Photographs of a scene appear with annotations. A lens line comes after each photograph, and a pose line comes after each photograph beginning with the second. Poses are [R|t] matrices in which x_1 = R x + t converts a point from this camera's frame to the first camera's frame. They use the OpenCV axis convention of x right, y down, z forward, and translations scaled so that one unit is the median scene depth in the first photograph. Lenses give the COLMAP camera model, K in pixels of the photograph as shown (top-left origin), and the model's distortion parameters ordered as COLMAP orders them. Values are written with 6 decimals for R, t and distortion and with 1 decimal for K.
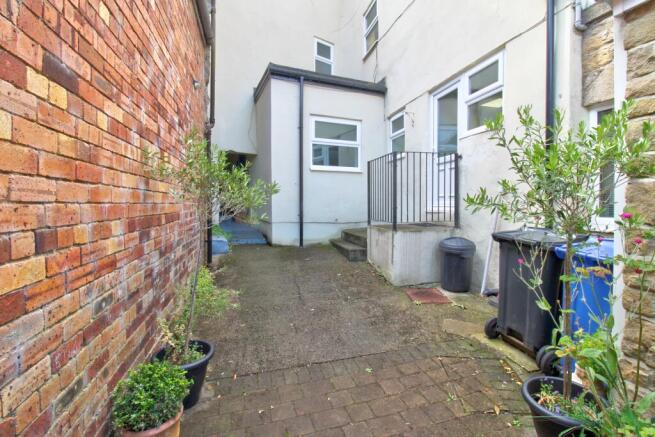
lens RADIAL K [[305.4, 0, 327.3], [0, 305.4, 212.8], [0, 0, 1]] dist [0.006572, -0.016018]
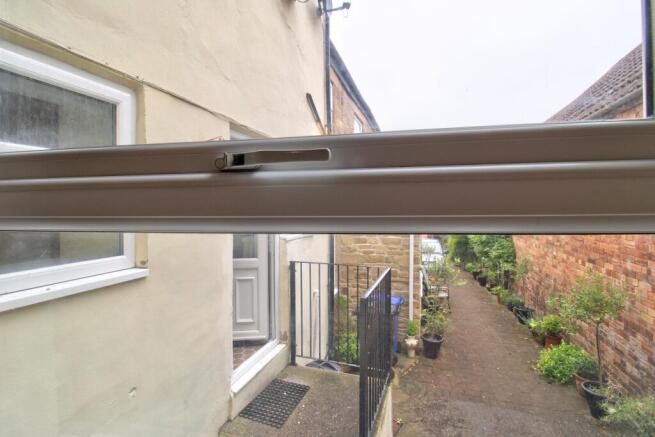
lens RADIAL K [[305.4, 0, 327.3], [0, 305.4, 212.8], [0, 0, 1]] dist [0.006572, -0.016018]
pose [[-0.843071, 0.000741, 0.537802, -0.037032], [0.025812, 0.998902, 0.039088, -0.449525], [-0.537183, 0.046836, -0.842164, 2.097037]]
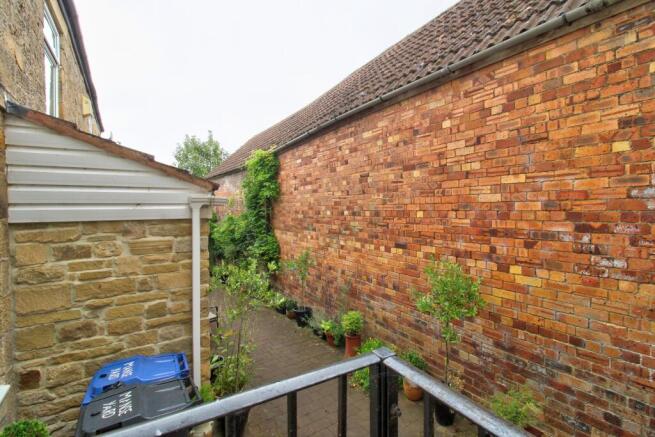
lens RADIAL K [[305.4, 0, 327.3], [0, 305.4, 212.8], [0, 0, 1]] dist [0.006572, -0.016018]
pose [[-0.952612, 0.017964, -0.303657, 0.367691], [0.004636, 0.998996, 0.044557, -0.347042], [0.304153, 0.041037, -0.951739, 1.442021]]
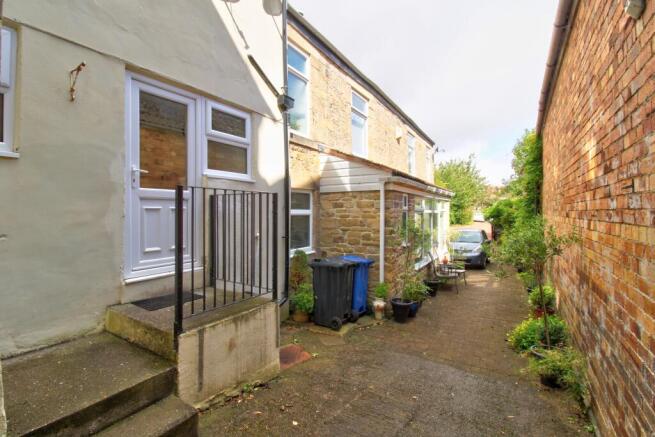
lens RADIAL K [[305.4, 0, 327.3], [0, 305.4, 212.8], [0, 0, 1]] dist [0.006572, -0.016018]
pose [[-0.693103, 0.005855, 0.720815, -0.503614], [0.026773, 0.999486, 0.017625, -0.206140], [-0.720341, 0.031514, -0.692903, 1.815234]]
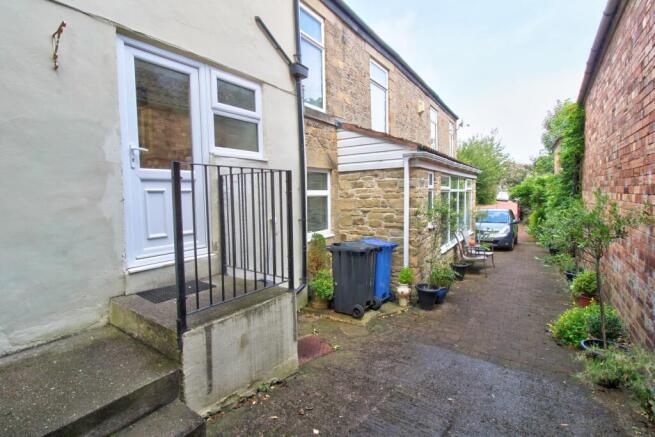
lens RADIAL K [[305.4, 0, 327.3], [0, 305.4, 212.8], [0, 0, 1]] dist [0.006572, -0.016018]
pose [[-0.651913, -0.028107, 0.757772, -0.415279], [0.044505, 0.996172, 0.075237, -0.198739], [-0.756986, 0.082773, -0.648167, 1.744934]]
